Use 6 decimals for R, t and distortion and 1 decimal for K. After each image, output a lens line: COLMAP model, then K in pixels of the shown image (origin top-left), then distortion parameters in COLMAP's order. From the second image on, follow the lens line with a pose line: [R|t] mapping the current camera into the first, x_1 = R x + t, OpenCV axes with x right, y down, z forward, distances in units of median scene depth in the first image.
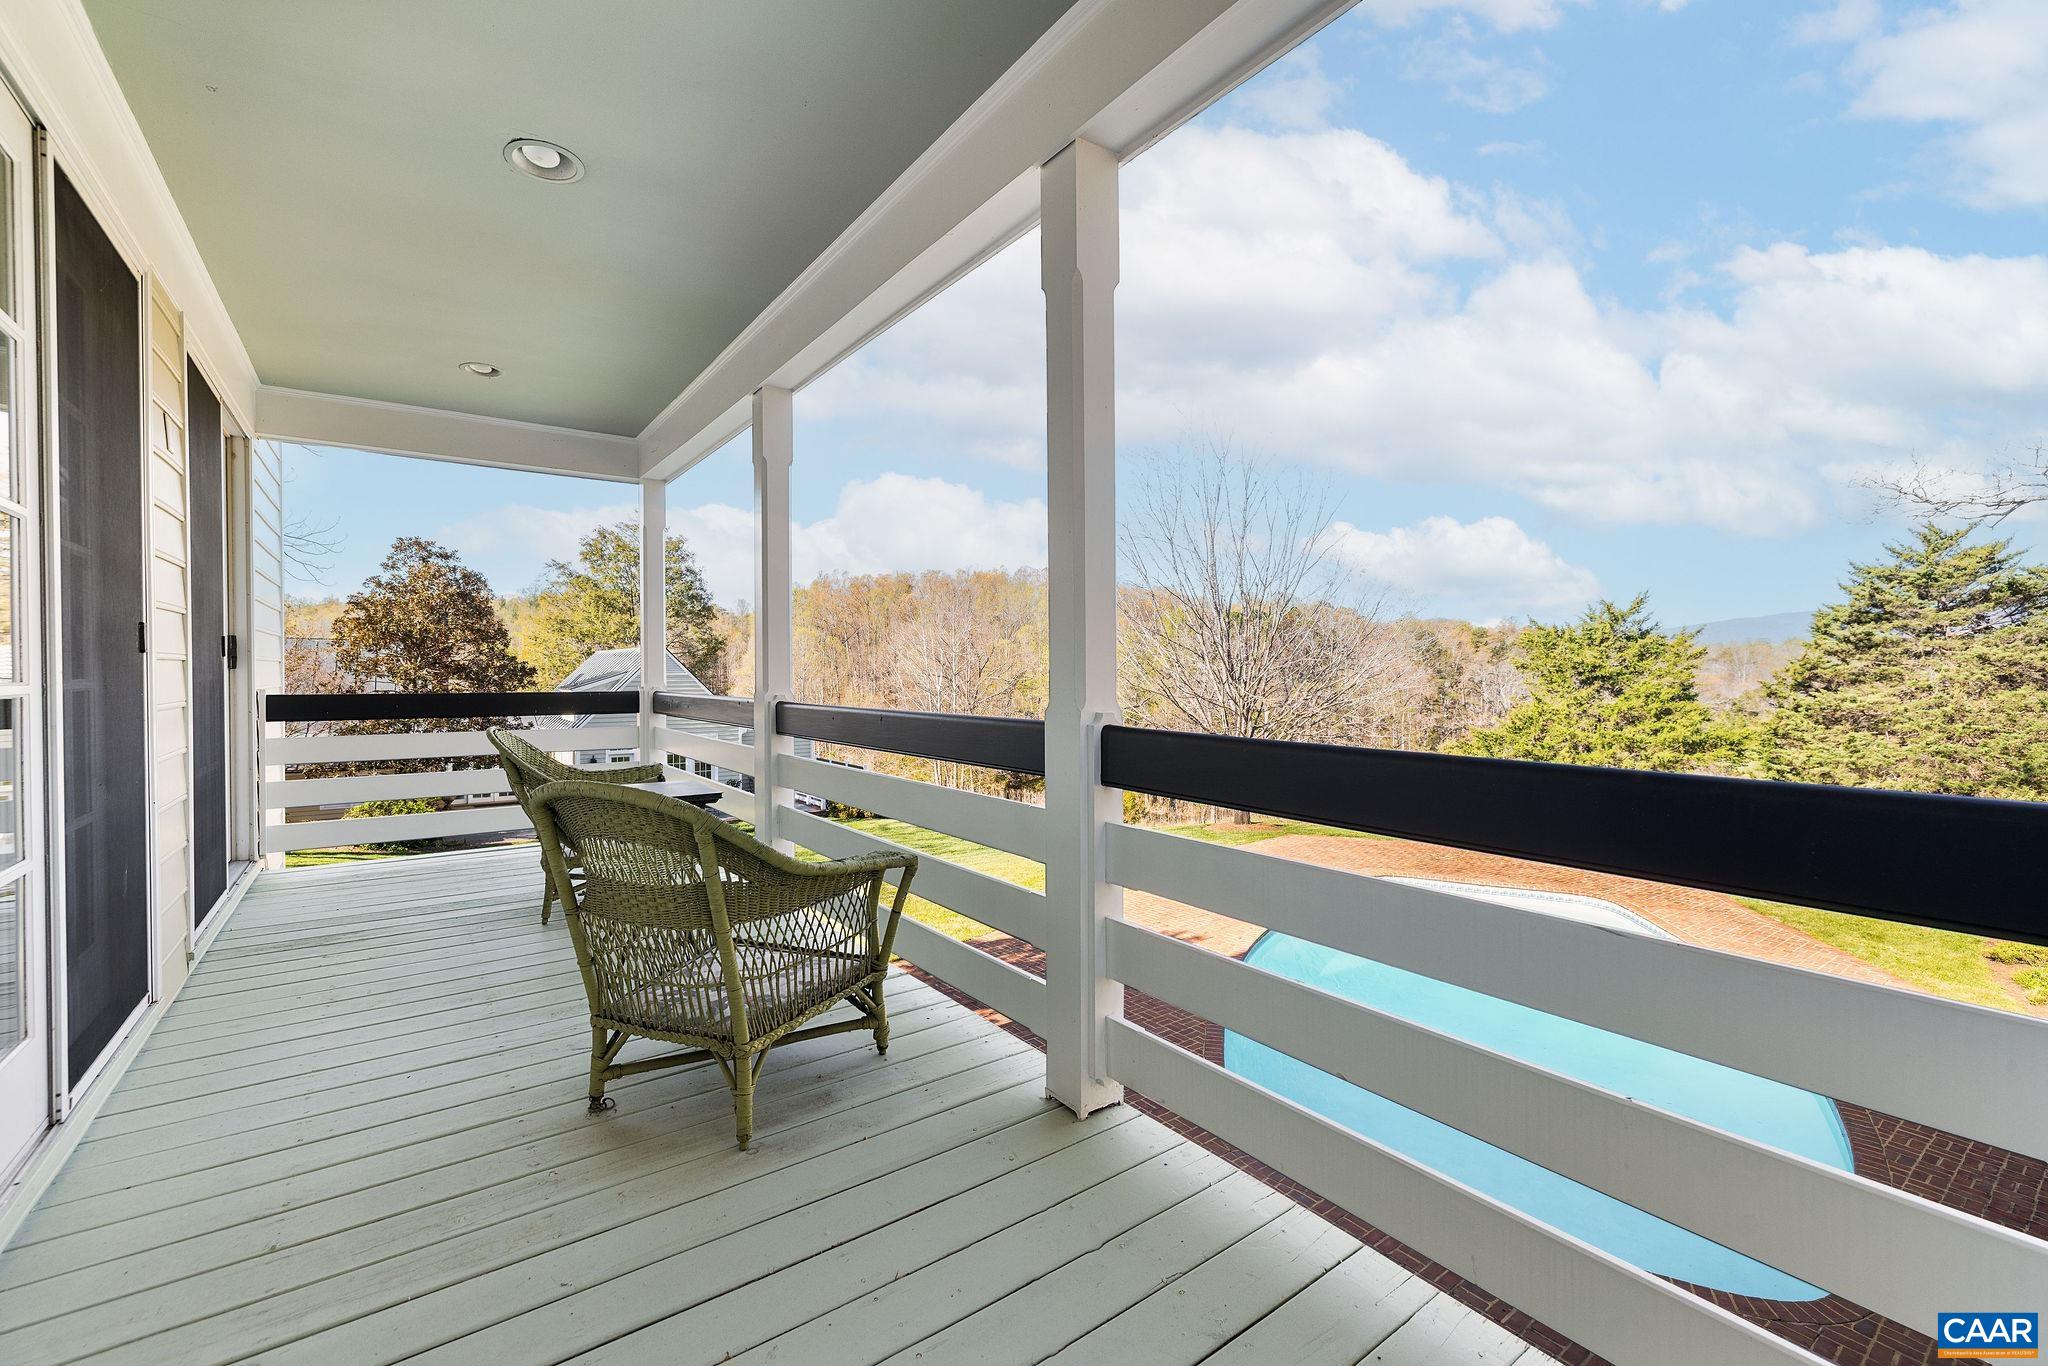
lens RADIAL K [[861.3, 0, 1024.5], [0, 861.3, 681.7], [0, 0, 1]] dist [0.000390, 0.000317]
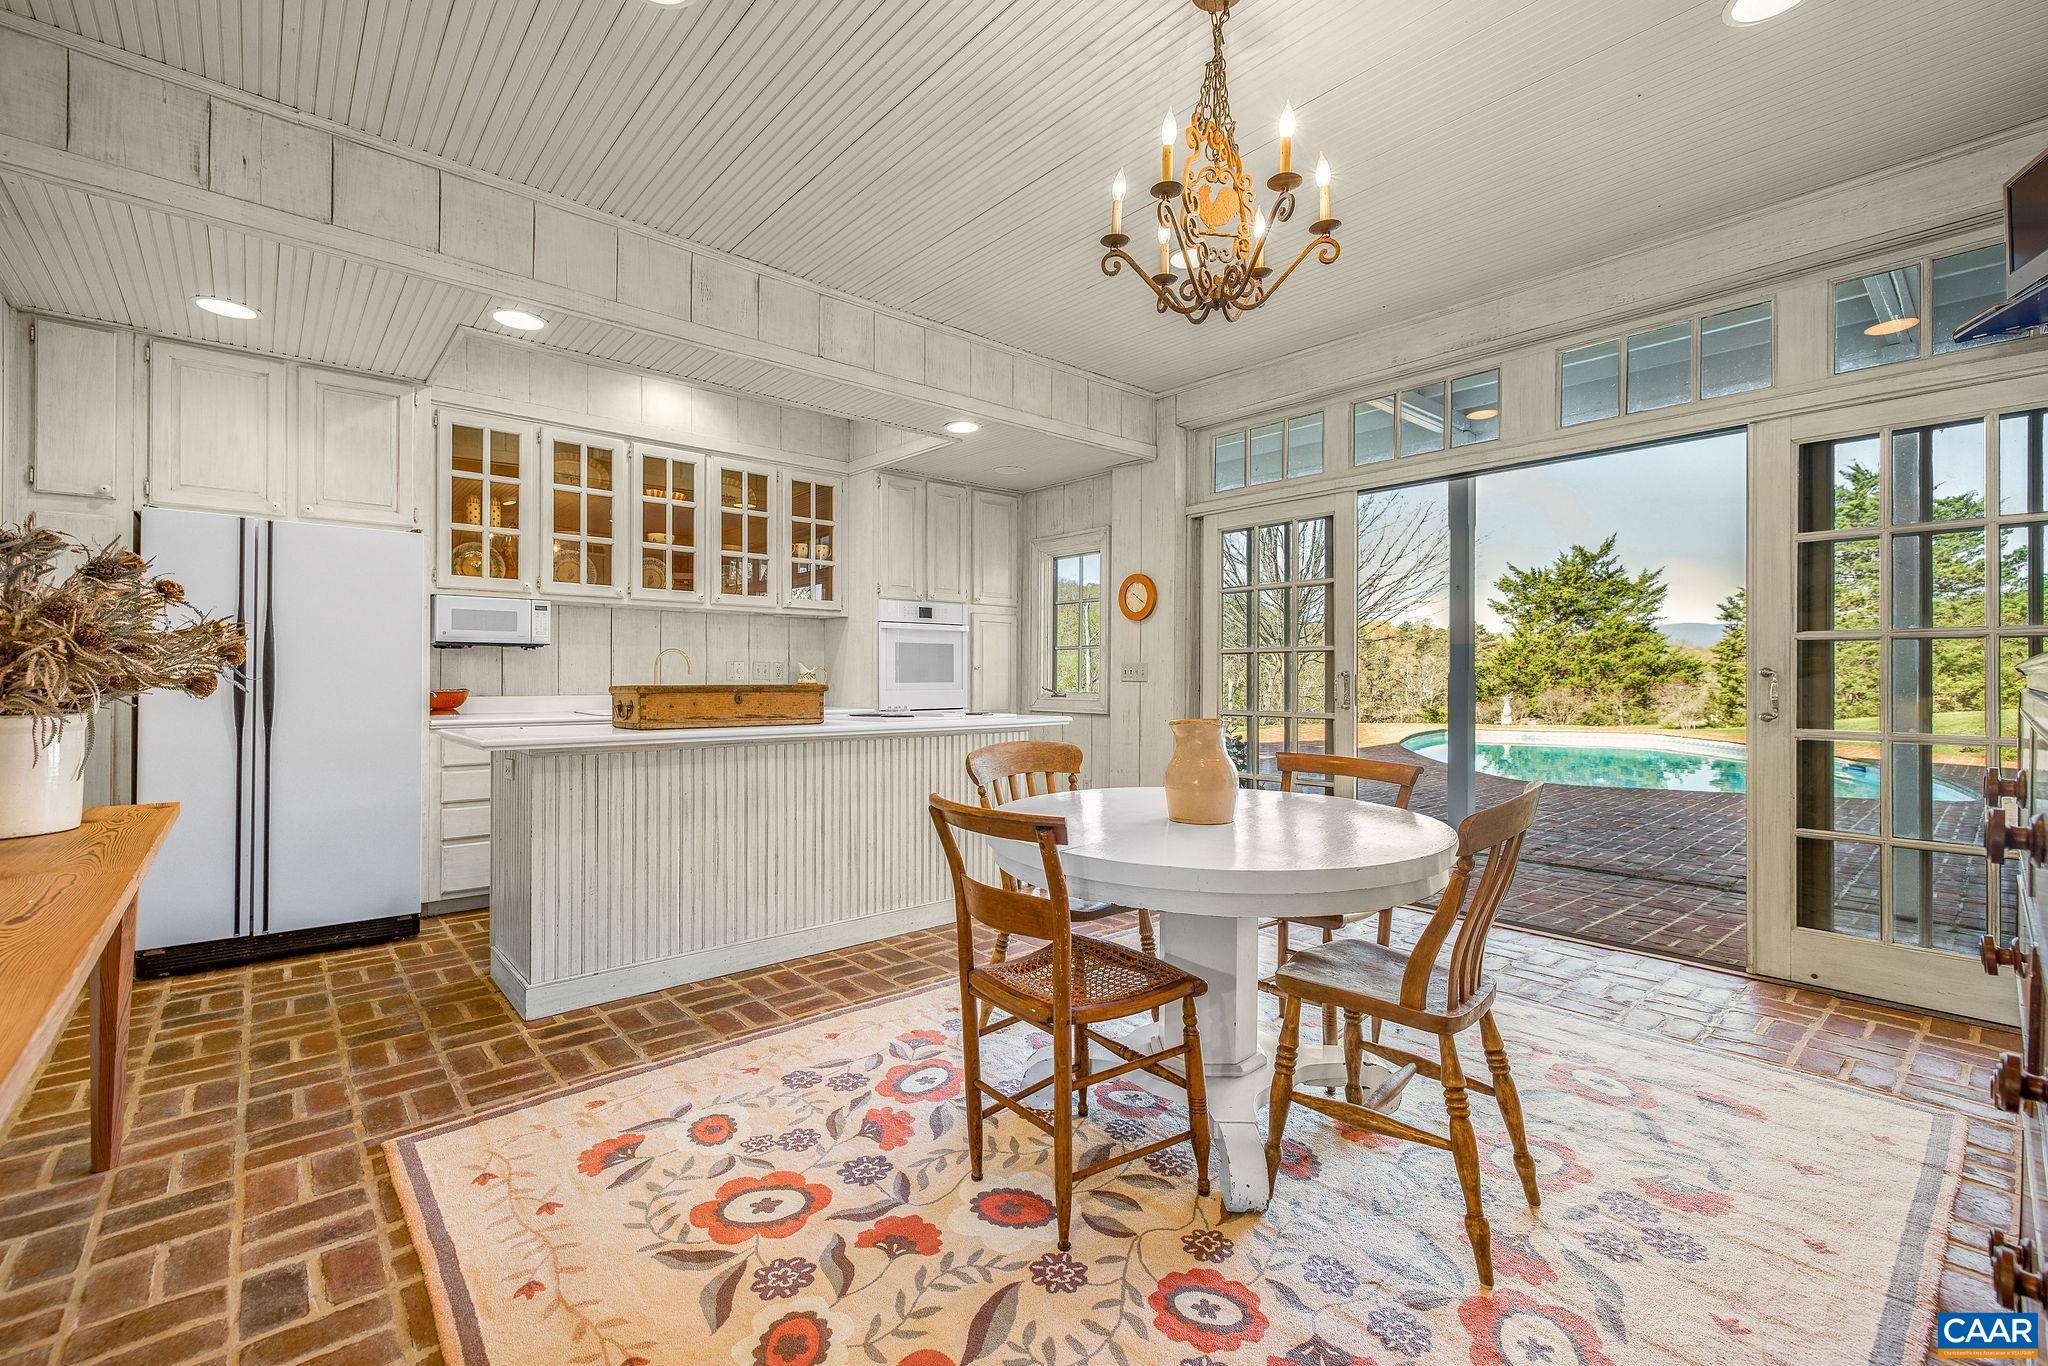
lens RADIAL K [[870.2, 0, 1017.1], [0, 870.2, 674.6], [0, 0, 1]] dist [-0.004429, -0.000056]
pose [[0.996511, 0.004812, 0.083327, -0.147588], [-0.003575, 0.999881, -0.014990, 0.096199], [-0.083389, 0.014640, 0.996409, -0.060723]]
